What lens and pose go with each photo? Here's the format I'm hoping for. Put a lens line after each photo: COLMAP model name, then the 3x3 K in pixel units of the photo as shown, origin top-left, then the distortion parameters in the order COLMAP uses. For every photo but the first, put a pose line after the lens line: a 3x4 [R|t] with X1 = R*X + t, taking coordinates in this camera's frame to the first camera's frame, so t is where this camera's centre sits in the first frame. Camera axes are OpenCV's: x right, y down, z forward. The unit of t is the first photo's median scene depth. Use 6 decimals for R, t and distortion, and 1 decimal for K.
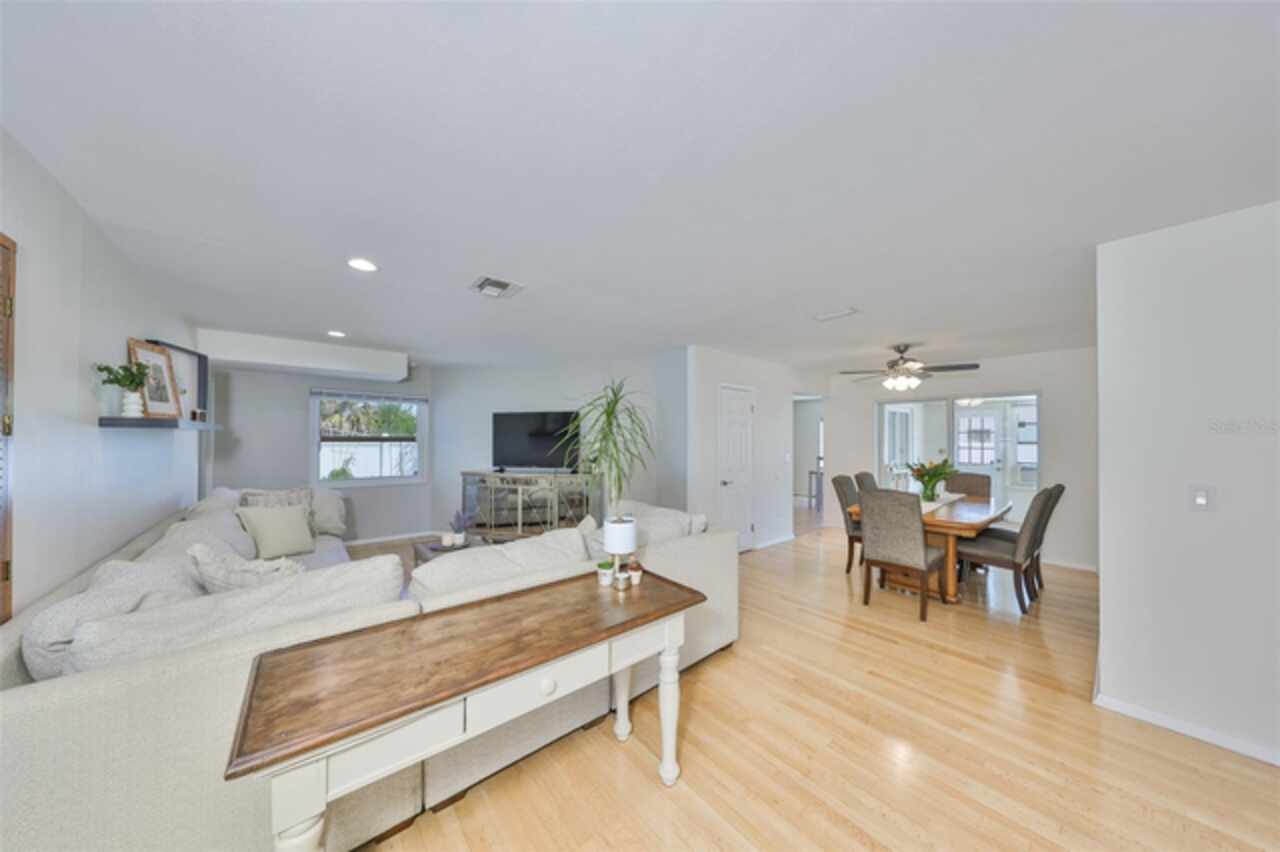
lens RADIAL K [[400.1, 0, 638.6], [0, 400.1, 432.2], [0, 0, 1]] dist [-0.000415, -0.000052]
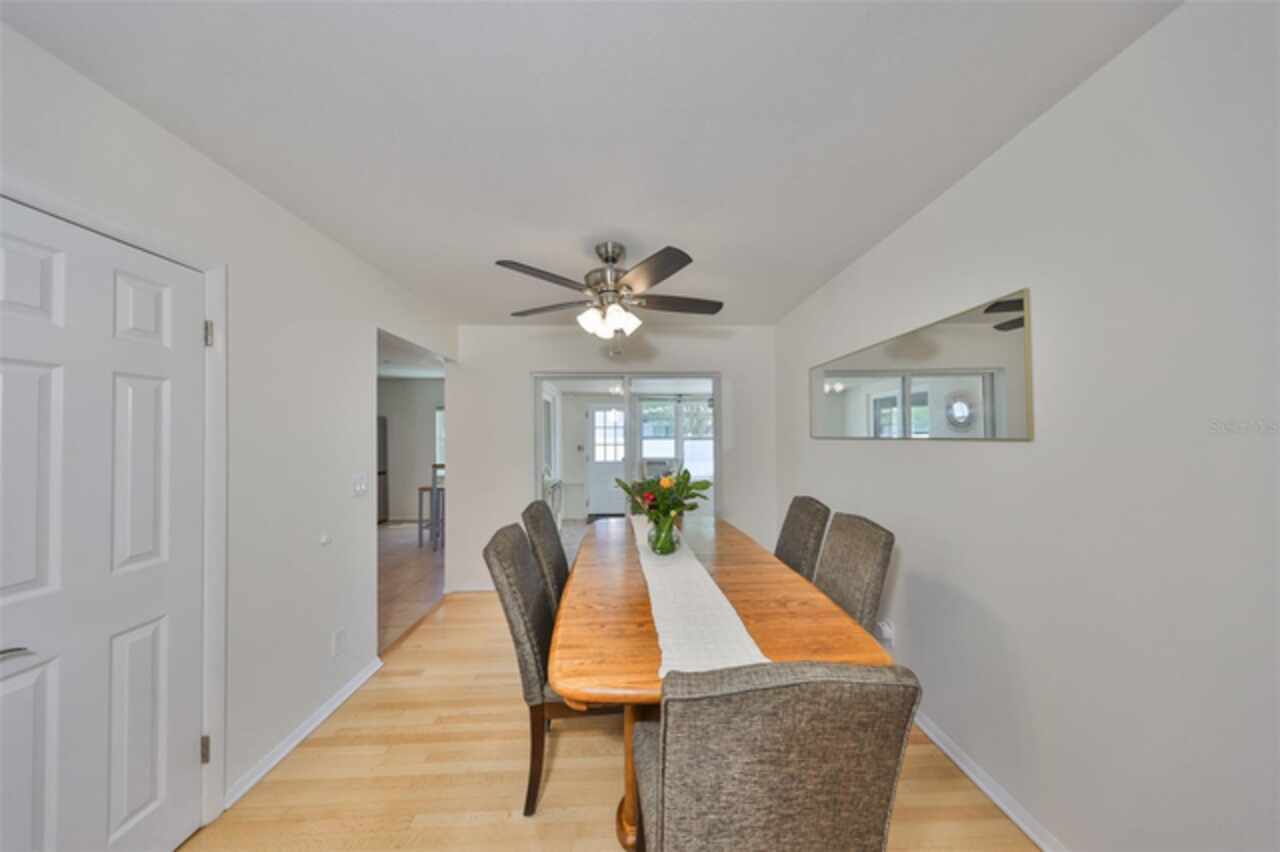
lens RADIAL K [[400.1, 0, 638.6], [0, 400.1, 432.2], [0, 0, 1]] dist [-0.000415, -0.000052]
pose [[0.620137, 0.000519, 0.784493, 0.164300], [-0.006130, 0.999972, 0.004184, 0.008134], [-0.784469, -0.007404, 0.620123, 0.381211]]
